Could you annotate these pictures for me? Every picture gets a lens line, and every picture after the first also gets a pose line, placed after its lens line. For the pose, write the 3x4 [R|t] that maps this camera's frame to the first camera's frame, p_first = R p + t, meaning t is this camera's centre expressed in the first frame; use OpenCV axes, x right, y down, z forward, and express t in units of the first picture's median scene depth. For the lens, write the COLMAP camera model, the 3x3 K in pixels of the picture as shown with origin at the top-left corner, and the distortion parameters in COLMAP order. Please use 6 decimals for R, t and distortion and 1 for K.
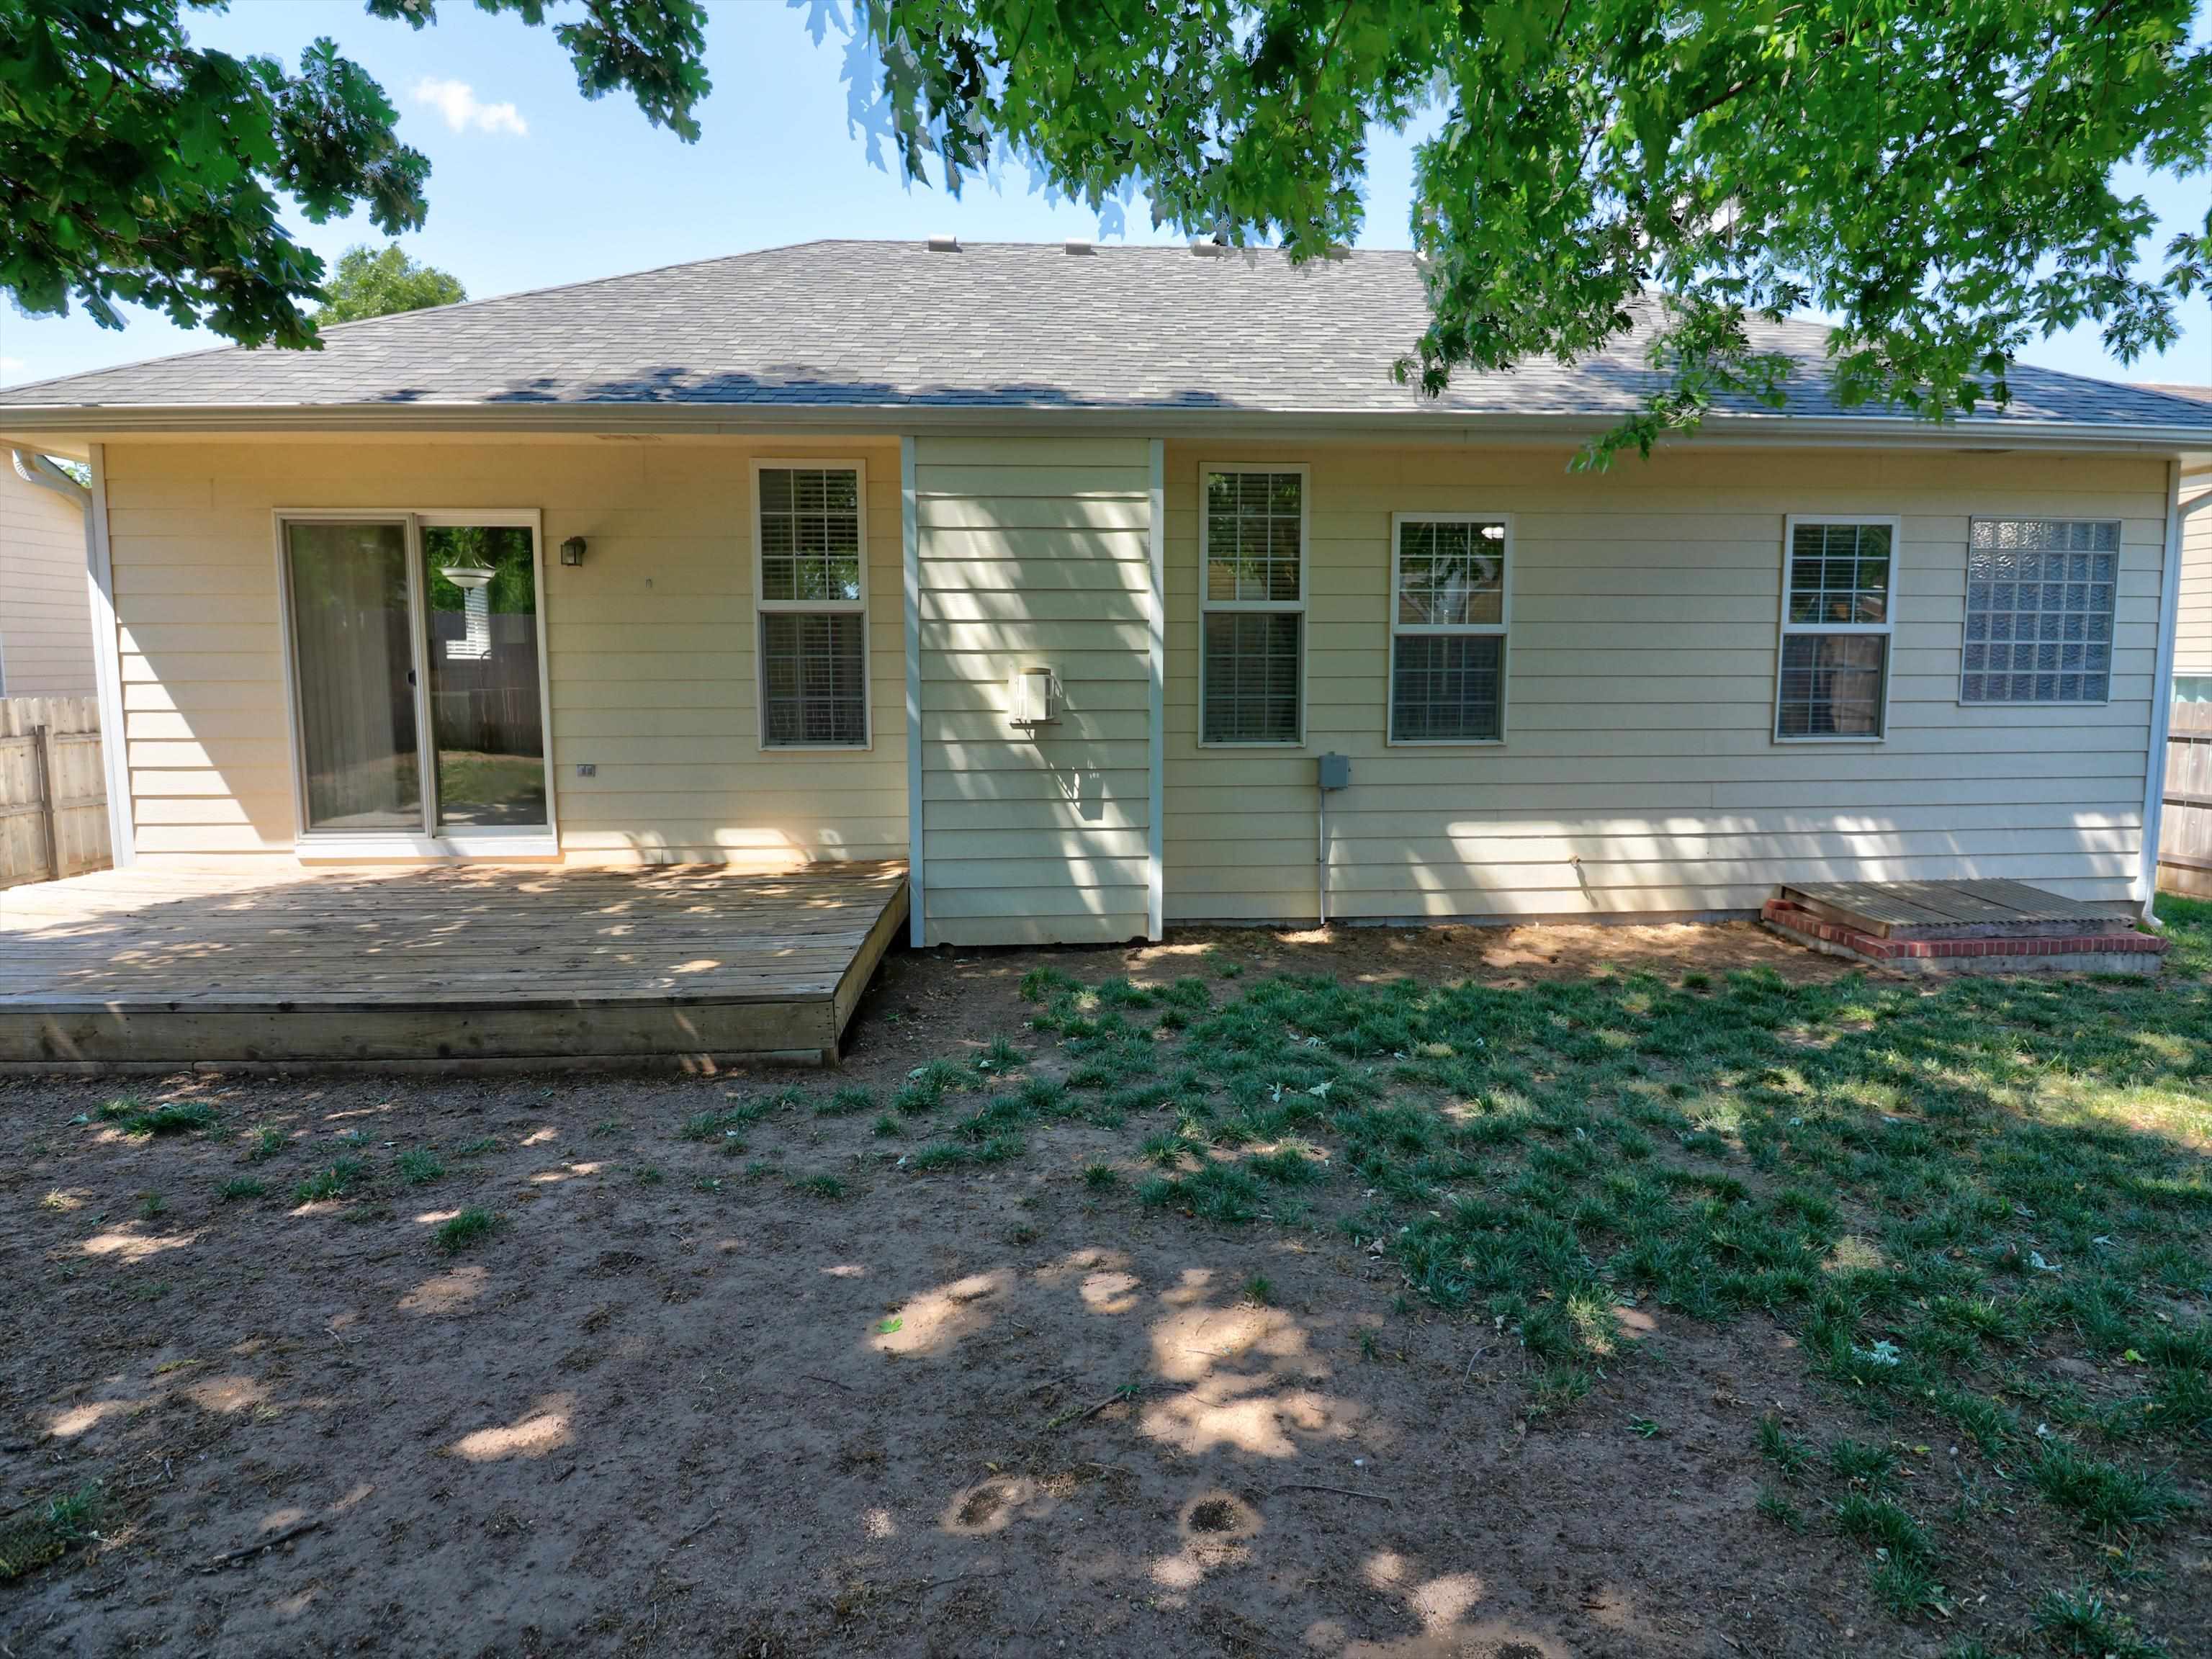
lens RADIAL K [[984.8, 0, 1104.7], [0, 984.8, 803.1], [0, 0, 1]] dist [-0.006201, -0.000588]
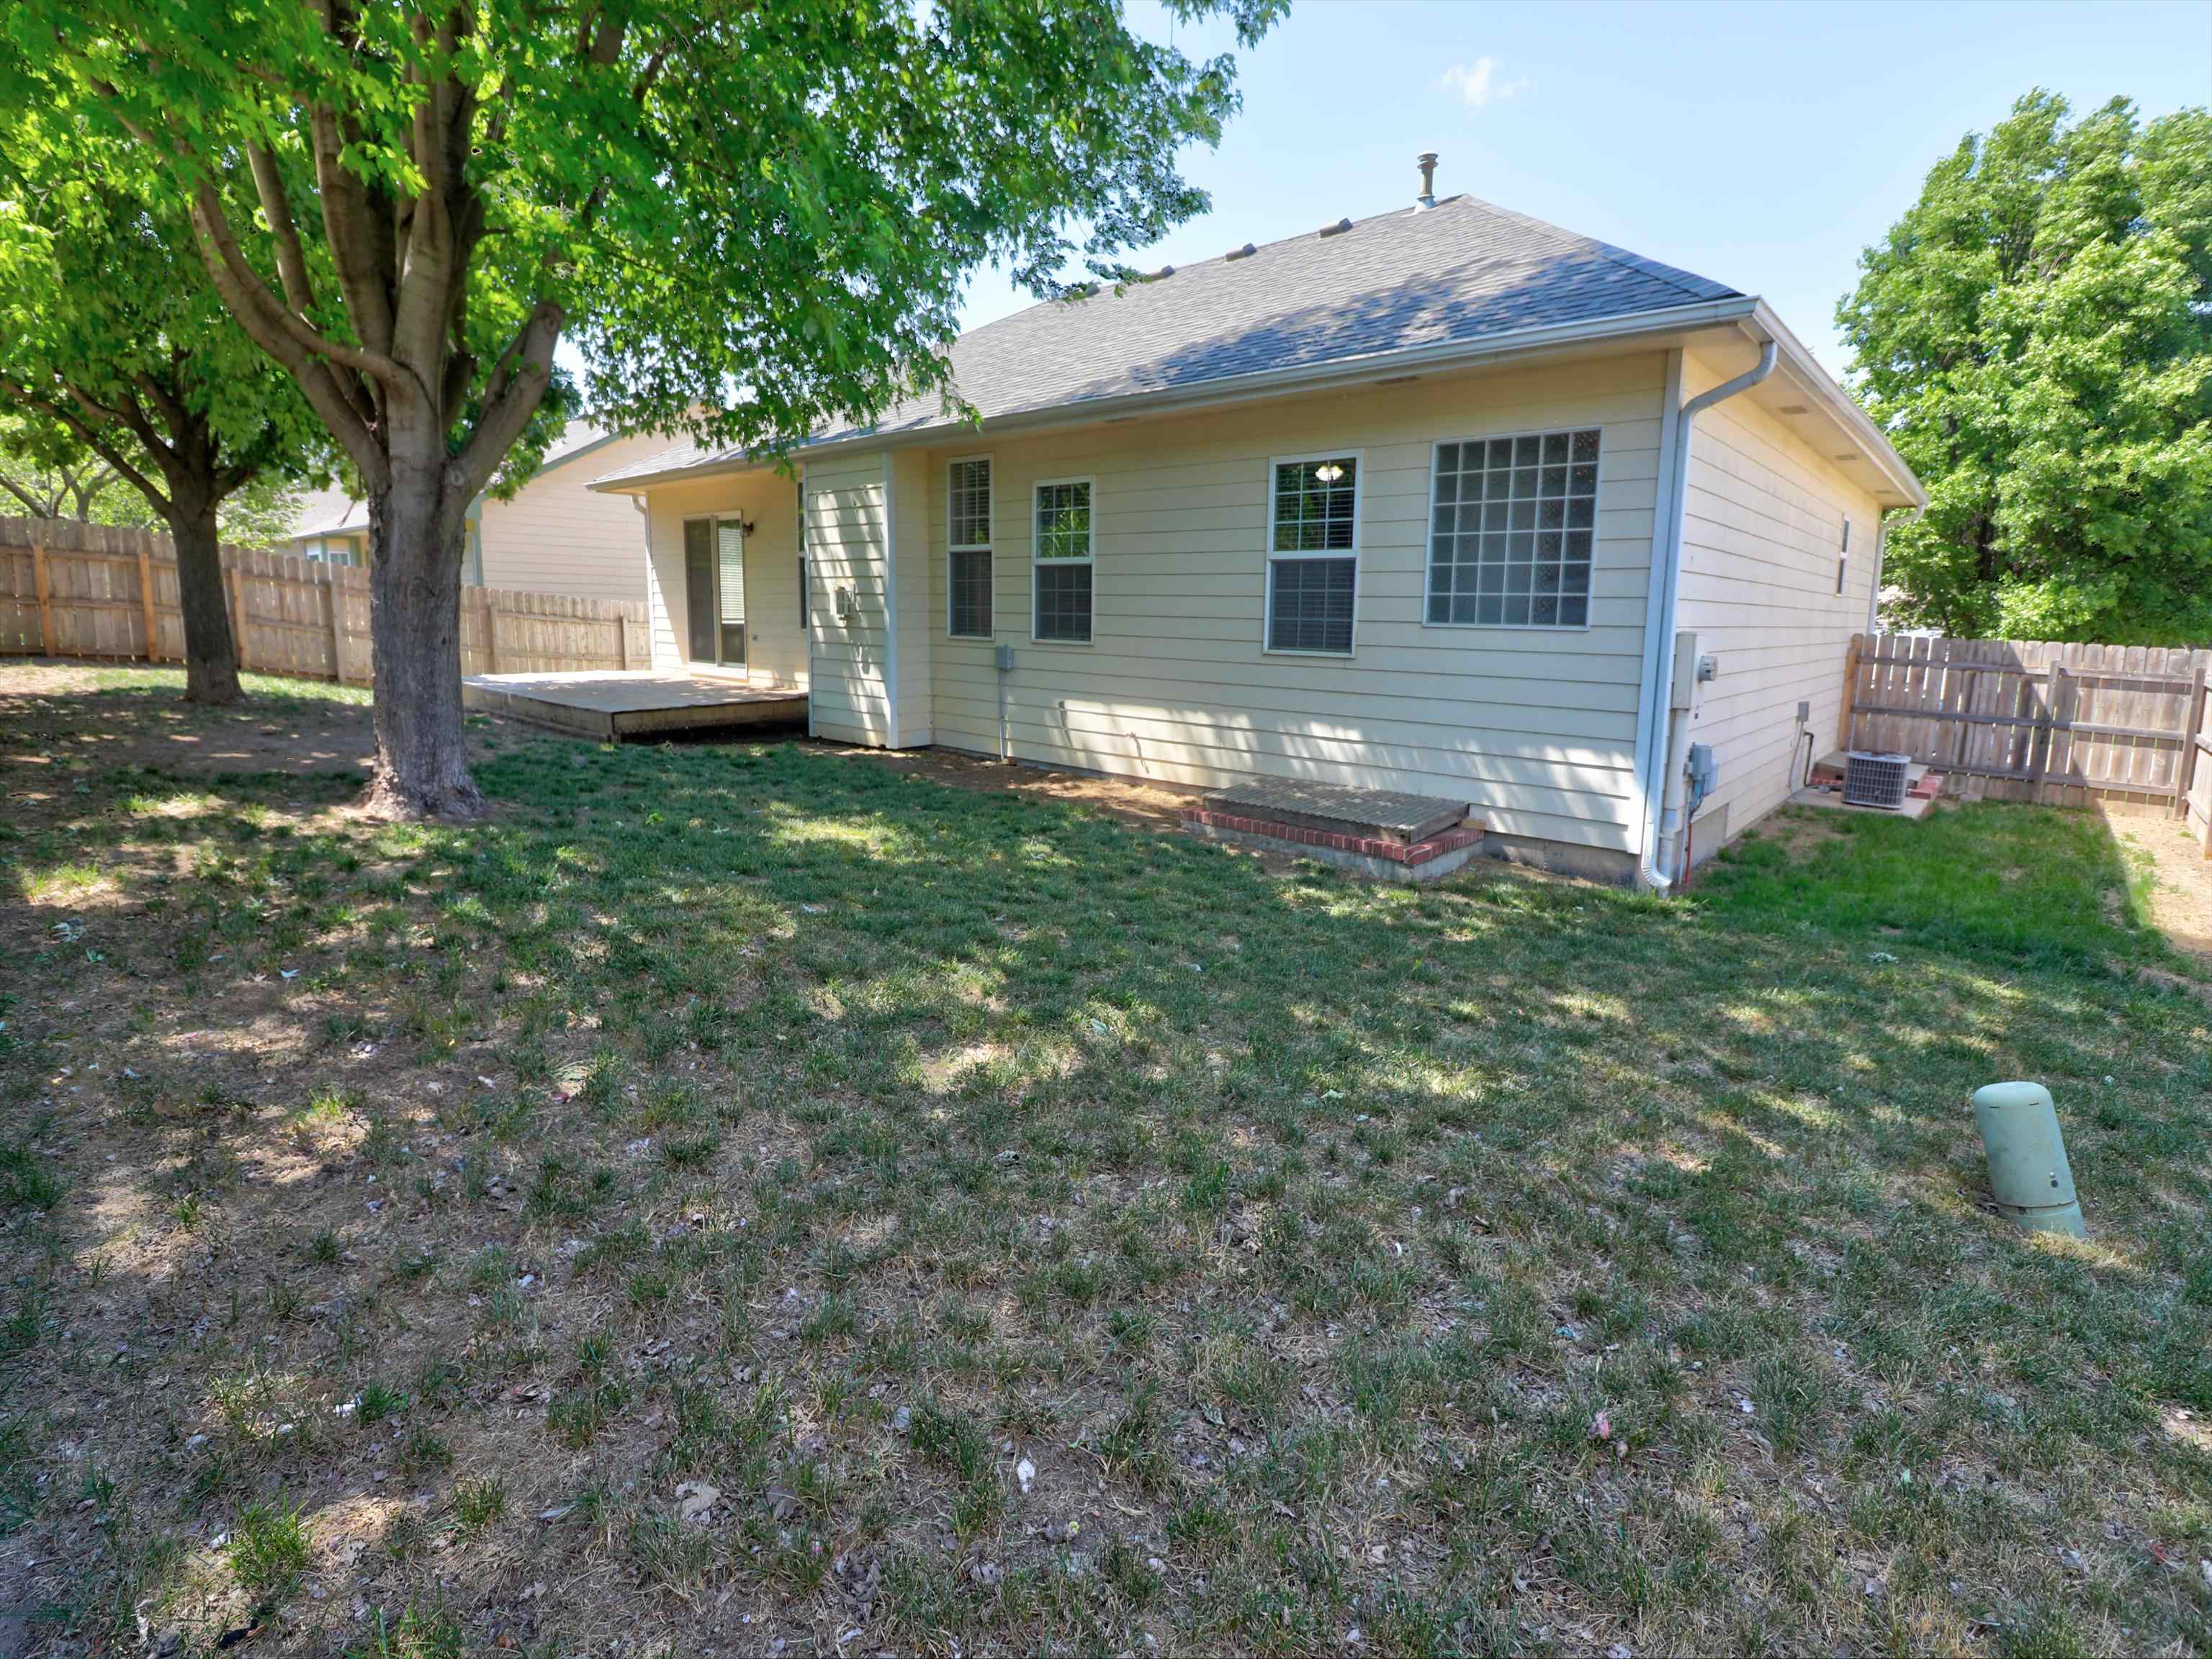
lens RADIAL K [[1035.3, 0, 1111.6], [0, 1035.3, 766.9], [0, 0, 1]] dist [-0.001057, -0.013621]
pose [[0.706769, 0.124413, -0.696419, 1.431338], [-0.100075, 0.992098, 0.075673, -0.002365], [0.700330, 0.016211, 0.713635, -0.006196]]
